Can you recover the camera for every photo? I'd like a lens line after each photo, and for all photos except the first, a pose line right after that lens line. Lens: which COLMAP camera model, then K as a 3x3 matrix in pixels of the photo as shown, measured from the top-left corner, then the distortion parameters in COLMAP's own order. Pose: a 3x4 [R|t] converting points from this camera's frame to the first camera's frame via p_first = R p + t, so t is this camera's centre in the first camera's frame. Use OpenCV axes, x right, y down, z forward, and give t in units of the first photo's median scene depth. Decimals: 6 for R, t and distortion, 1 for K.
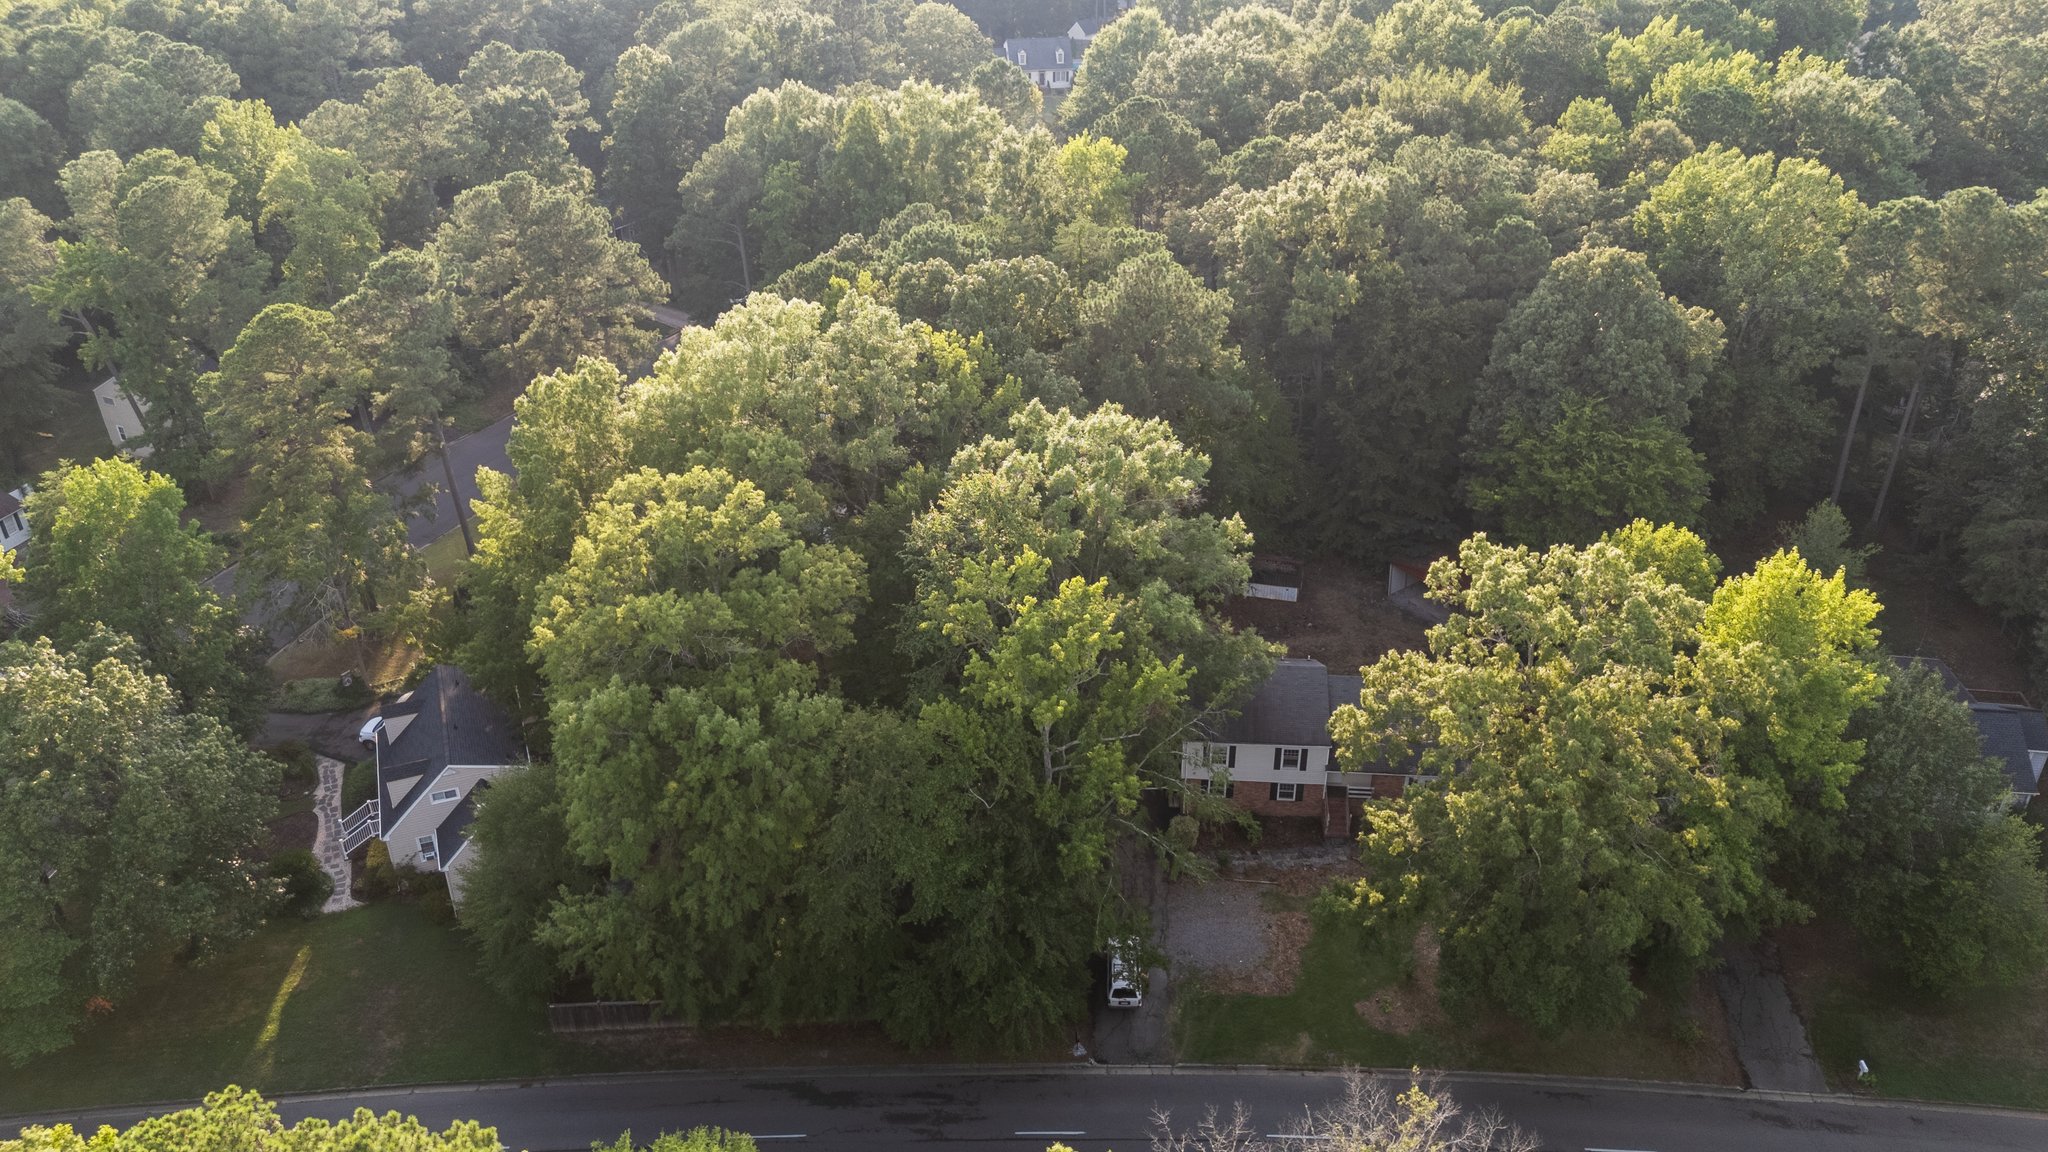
lens RADIAL K [[1476.9, 0, 1019.9], [0, 1476.9, 577.5], [0, 0, 1]] dist [0.047010, -0.040501]
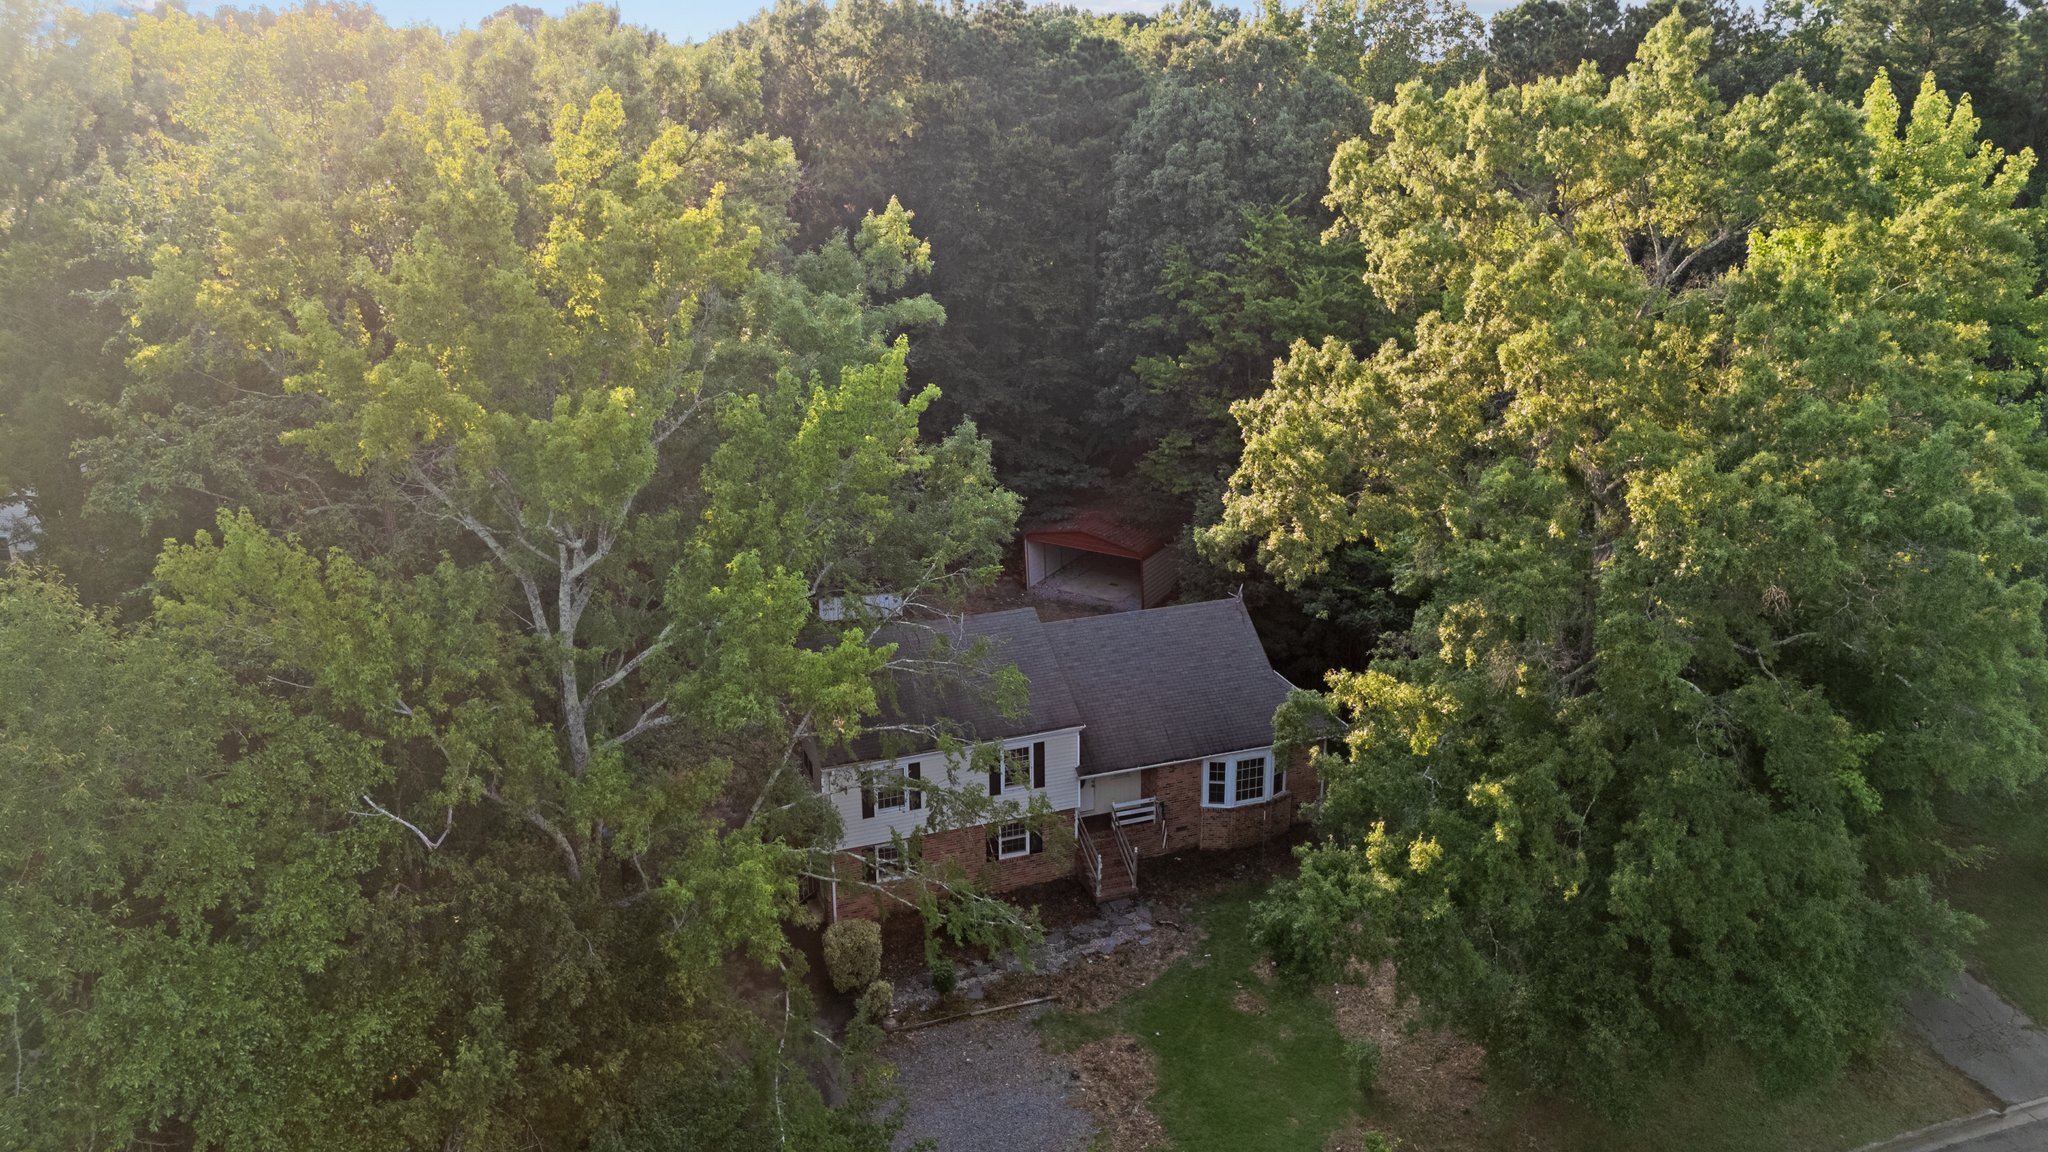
lens RADIAL K [[1476.9, 0, 1023.7], [0, 1476.9, 569.0], [0, 0, 1]] dist [0.047010, -0.040501]
pose [[0.911862, -0.128006, 0.390029, -0.019870], [0.204221, 0.965673, -0.160527, 0.161646], [-0.356092, 0.226030, 0.906702, 0.567951]]
